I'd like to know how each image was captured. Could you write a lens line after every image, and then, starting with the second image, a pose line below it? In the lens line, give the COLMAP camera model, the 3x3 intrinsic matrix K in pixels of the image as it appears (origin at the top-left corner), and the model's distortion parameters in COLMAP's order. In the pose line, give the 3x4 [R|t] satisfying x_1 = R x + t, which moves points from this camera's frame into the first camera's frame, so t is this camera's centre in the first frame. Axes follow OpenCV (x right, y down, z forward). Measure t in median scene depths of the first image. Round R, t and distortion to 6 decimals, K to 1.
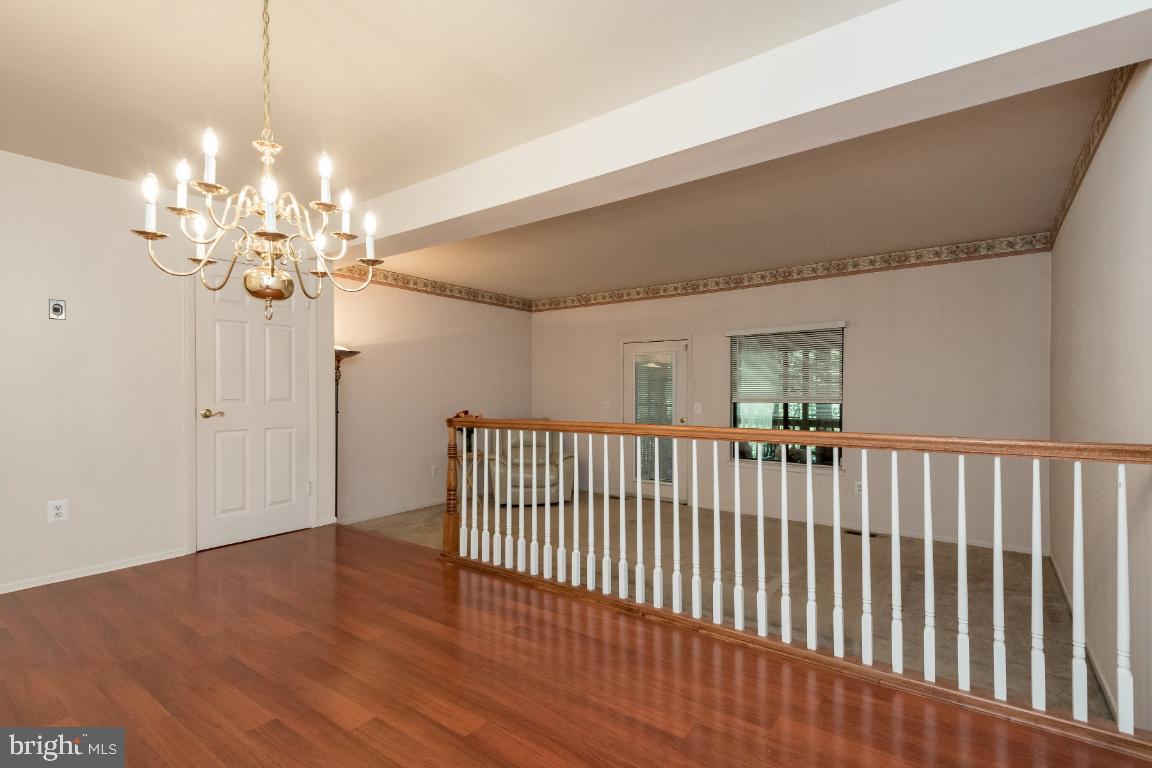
lens RADIAL K [[541.1, 0, 583.9], [0, 541.1, 378.6], [0, 0, 1]] dist [0.025013, -0.000537]
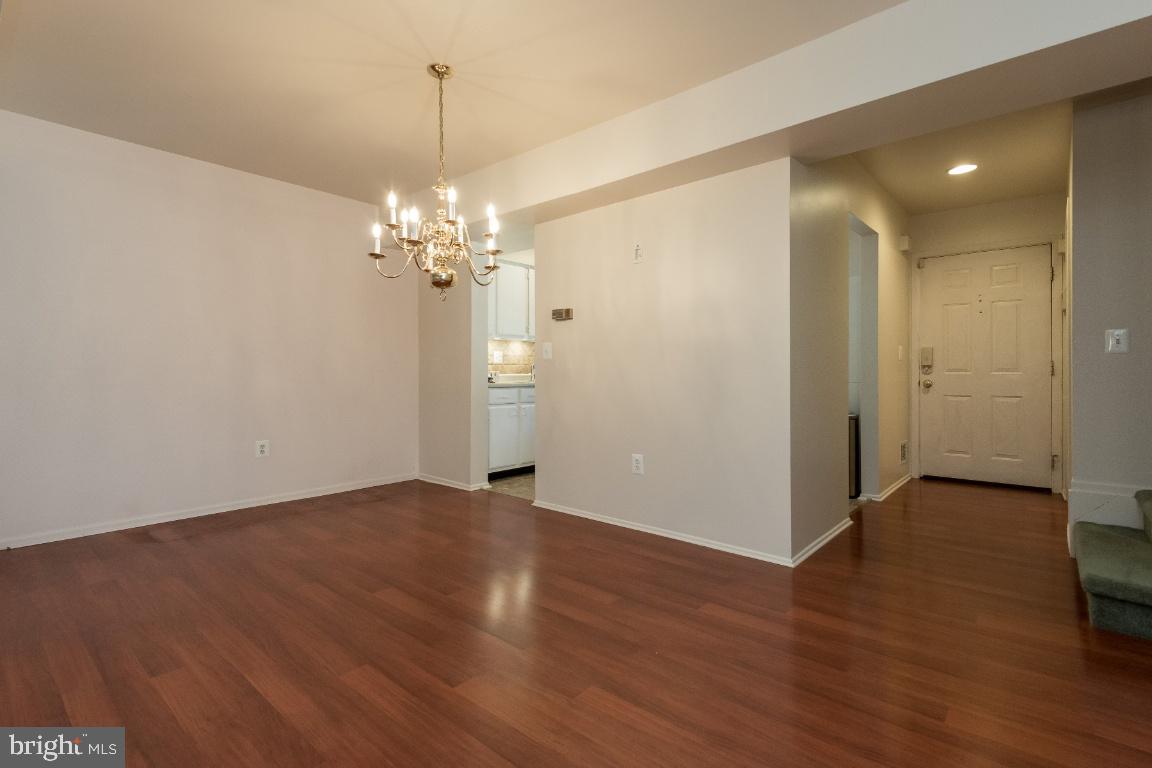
lens RADIAL K [[541.1, 0, 583.9], [0, 541.1, 378.6], [0, 0, 1]] dist [0.025013, -0.000537]
pose [[-0.996647, 0.007290, 0.081497, -0.567278], [0.006373, 0.999913, -0.011509, 0.065827], [-0.081574, -0.010951, -0.996607, 1.310533]]
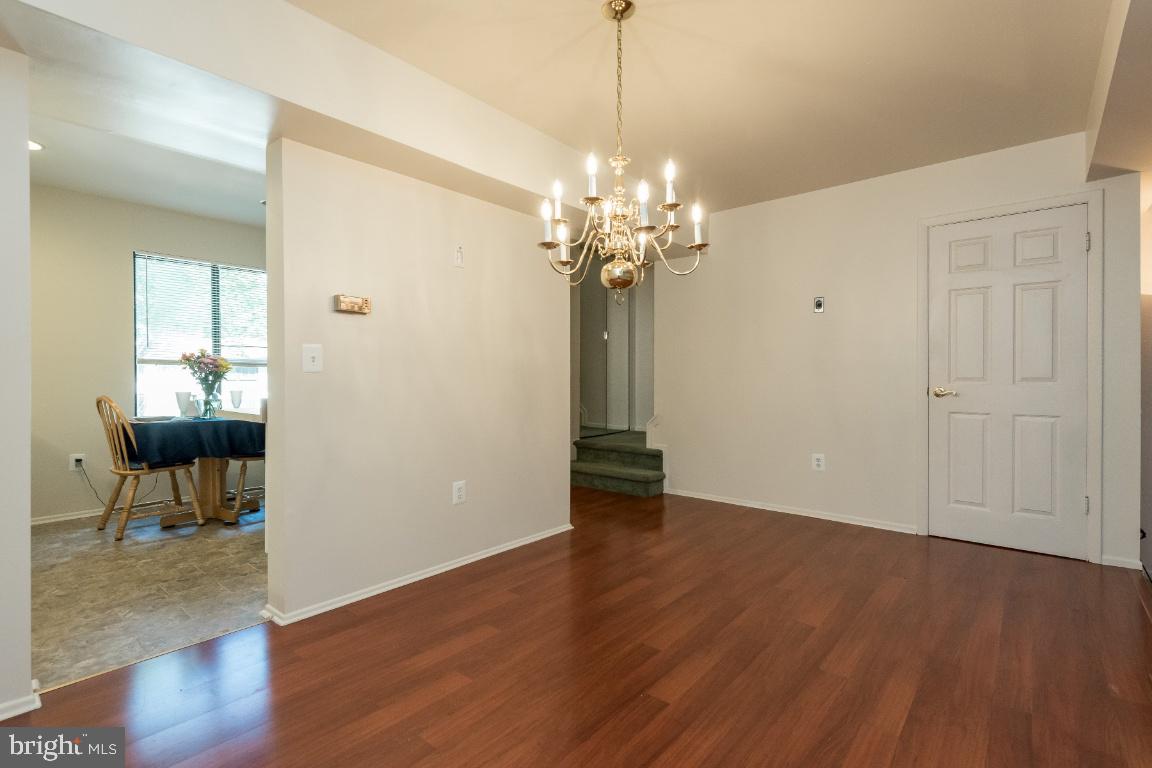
lens RADIAL K [[541.1, 0, 583.9], [0, 541.1, 378.6], [0, 0, 1]] dist [0.025013, -0.000537]
pose [[-0.058530, 0.010849, -0.998227, 0.336156], [0.024206, 0.999662, 0.009445, 0.019431], [0.997992, -0.023610, -0.058773, 0.532903]]
